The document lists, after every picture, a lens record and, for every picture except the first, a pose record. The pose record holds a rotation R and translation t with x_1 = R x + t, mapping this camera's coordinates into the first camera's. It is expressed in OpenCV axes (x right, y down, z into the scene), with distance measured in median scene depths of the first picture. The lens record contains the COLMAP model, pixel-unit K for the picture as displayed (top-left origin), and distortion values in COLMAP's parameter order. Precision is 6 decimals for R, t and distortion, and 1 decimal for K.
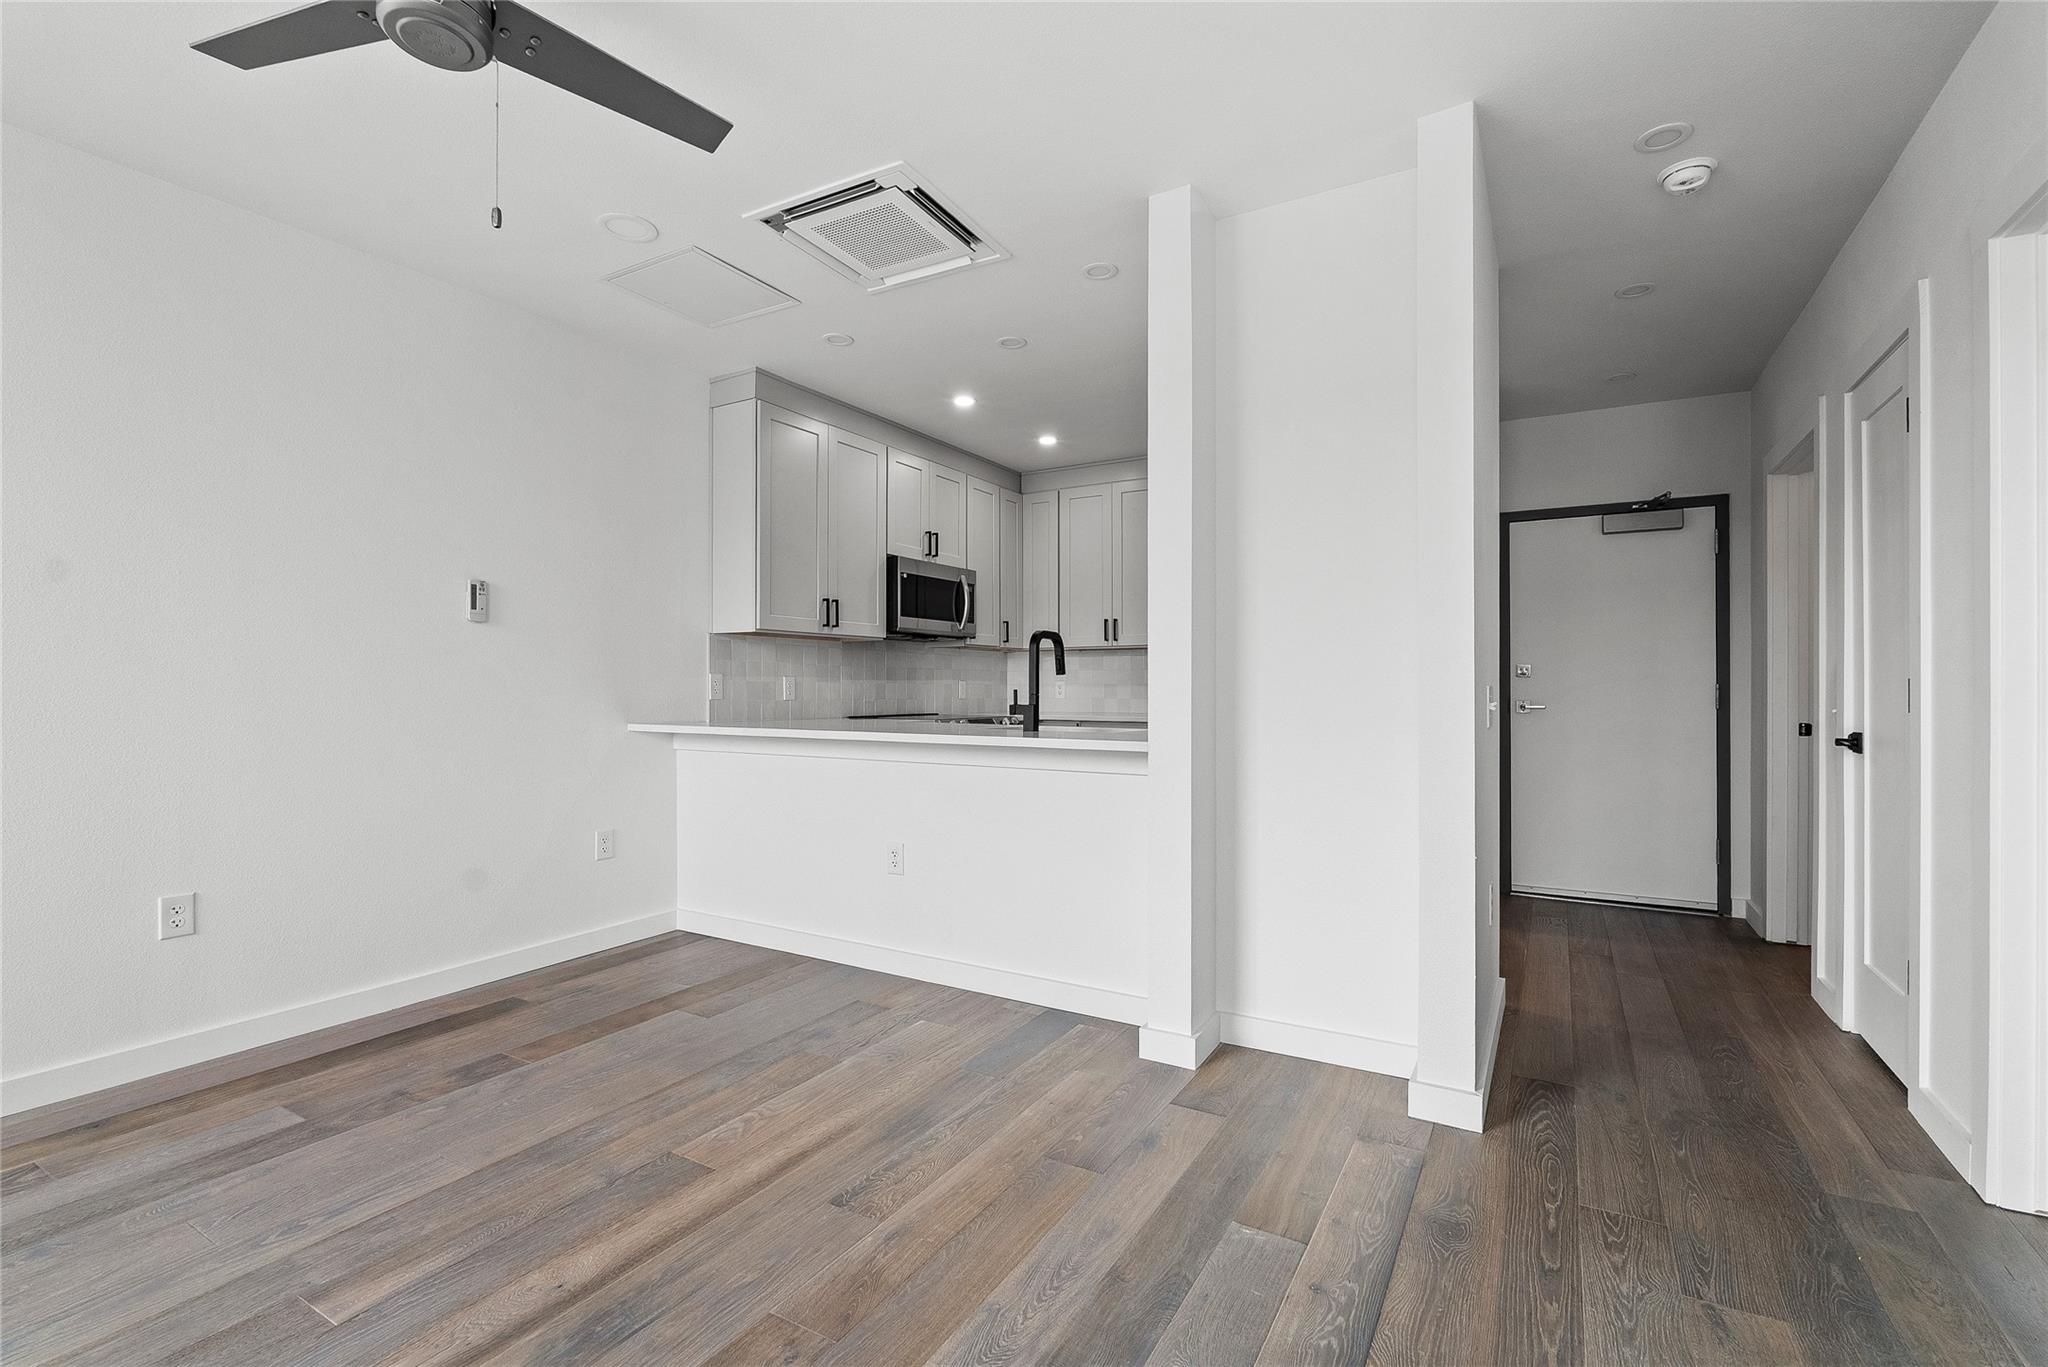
lens RADIAL K [[907.1, 0, 1026.0], [0, 907.1, 683.1], [0, 0, 1]] dist [-0.002842, -0.000035]
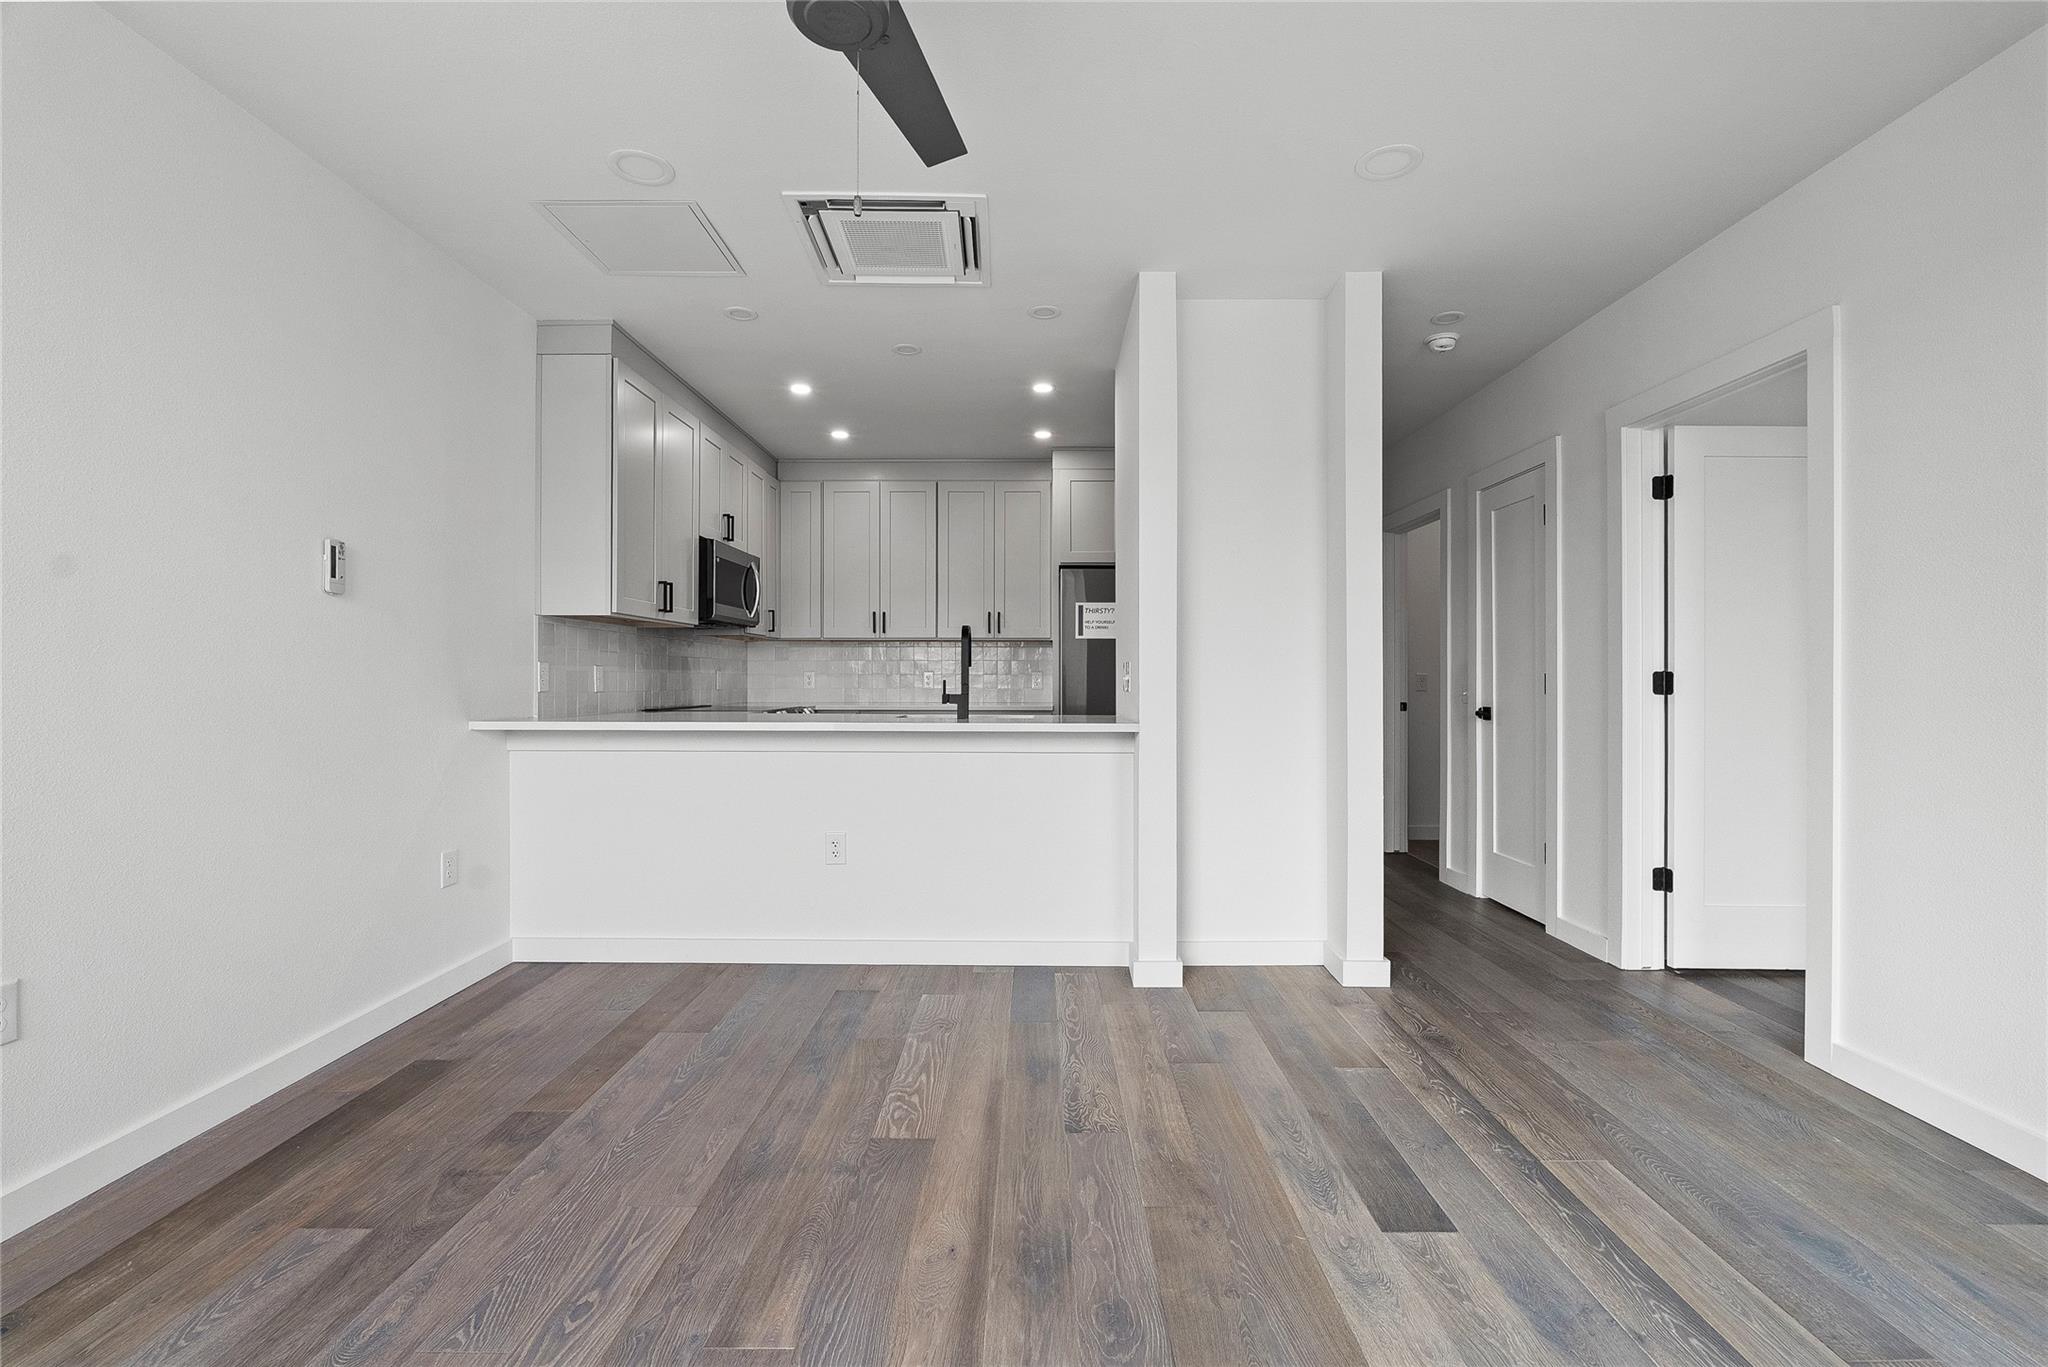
lens RADIAL K [[907.1, 0, 1034.3], [0, 907.1, 670.5], [0, 0, 1]] dist [-0.002842, -0.000035]
pose [[0.864869, 0.004724, 0.501976, -0.536859], [-0.003441, 0.999988, -0.003483, -0.000923], [-0.501987, 0.001285, 0.864874, 0.024675]]
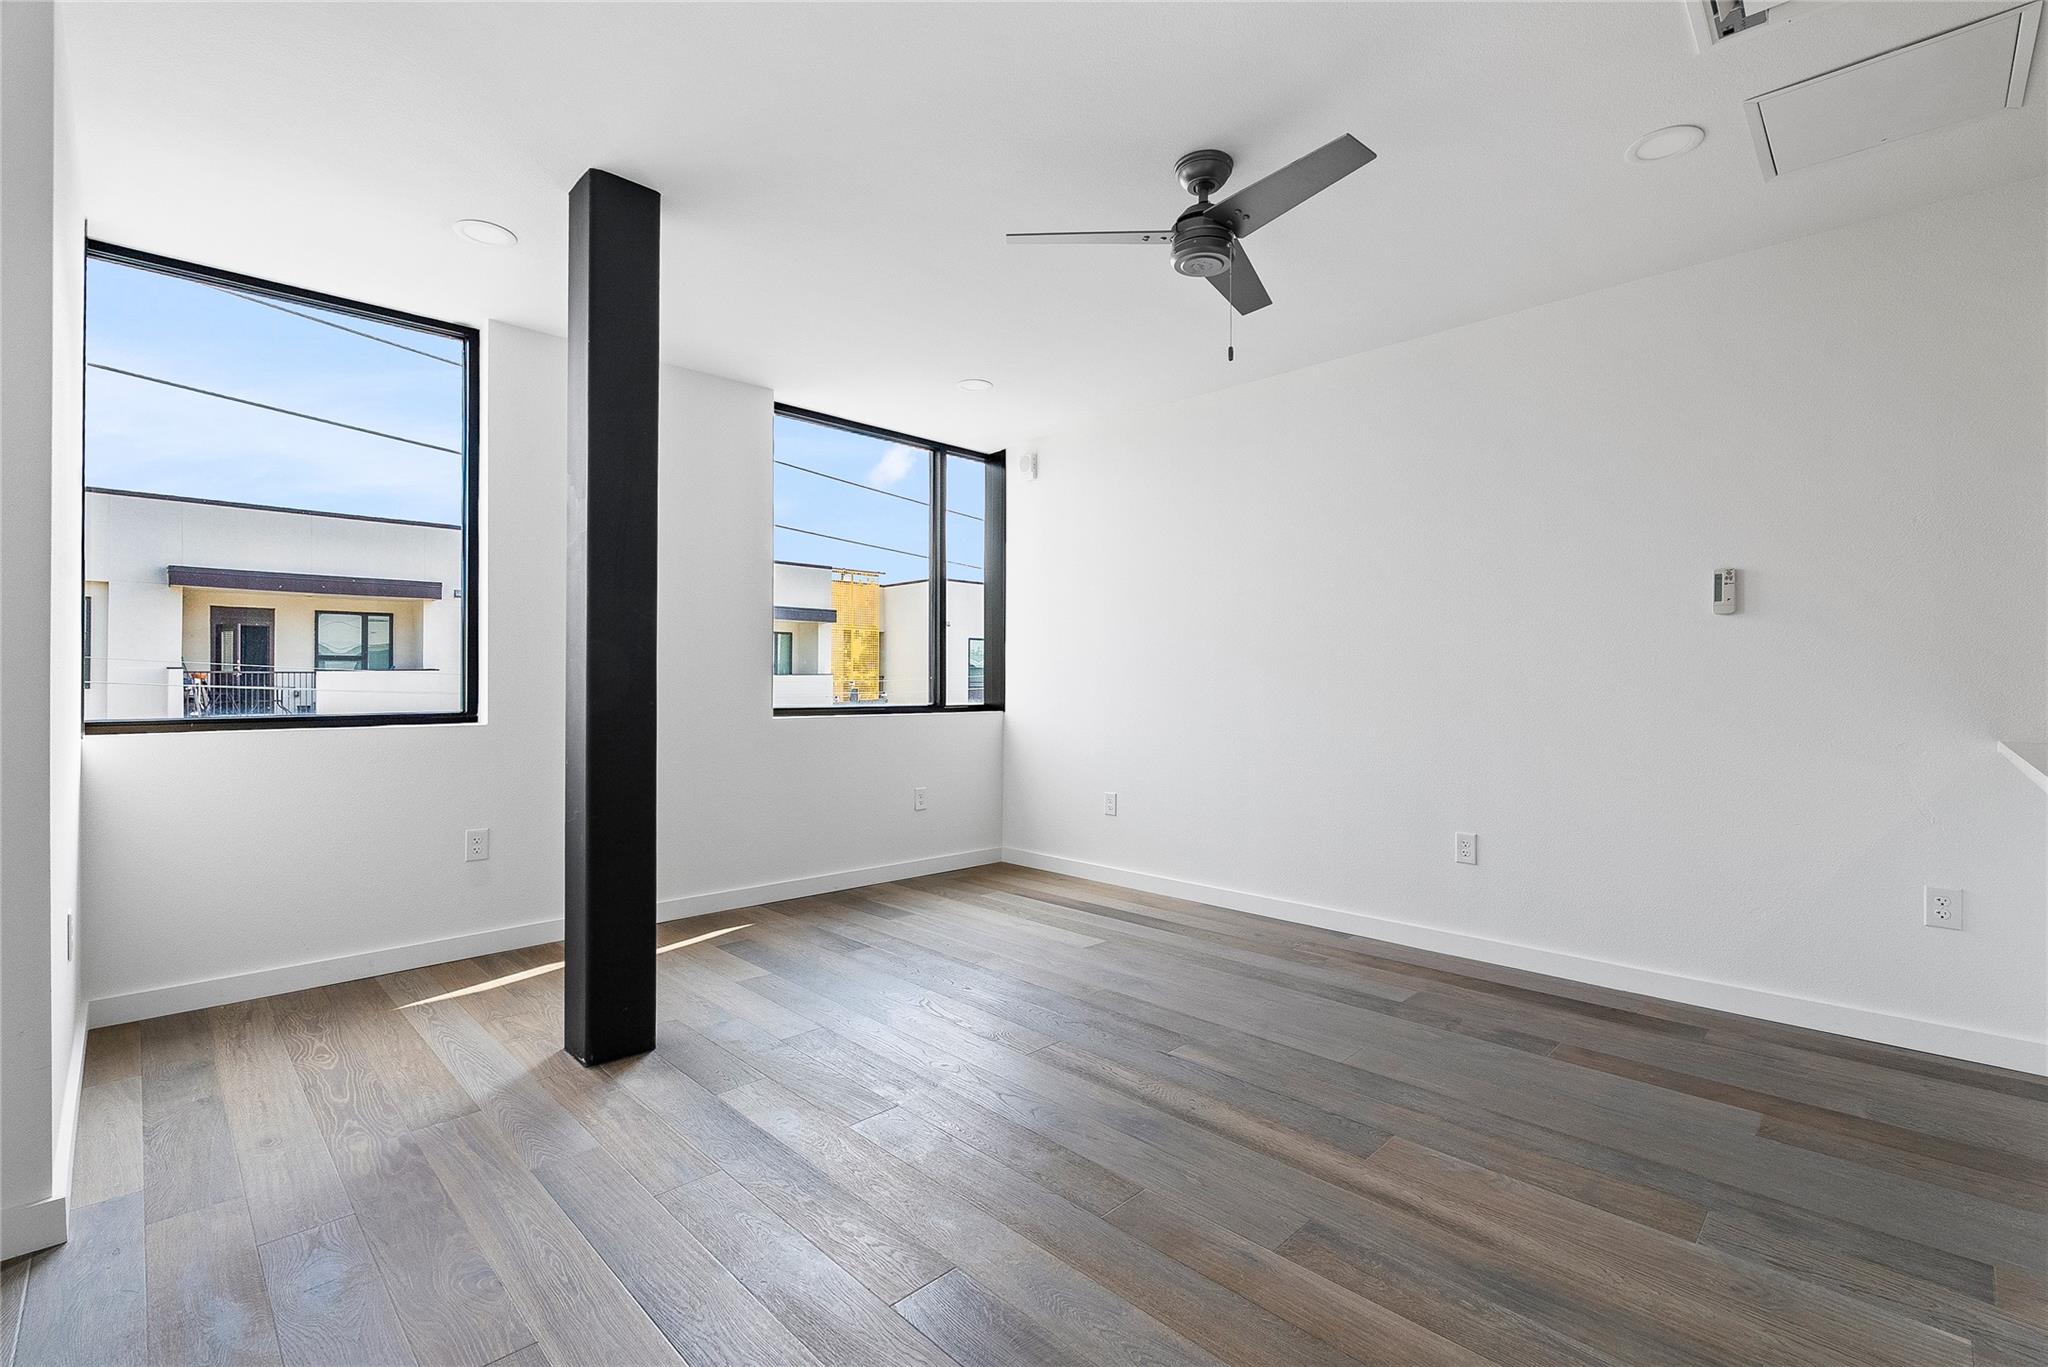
lens RADIAL K [[907.1, 0, 1034.9], [0, 907.1, 678.7], [0, 0, 1]] dist [-0.002842, -0.000035]
pose [[-0.246349, -0.003191, -0.969176, 0.512212], [0.001762, 0.999991, -0.003740, 0.000111], [0.969180, -0.002629, -0.246341, 0.619539]]
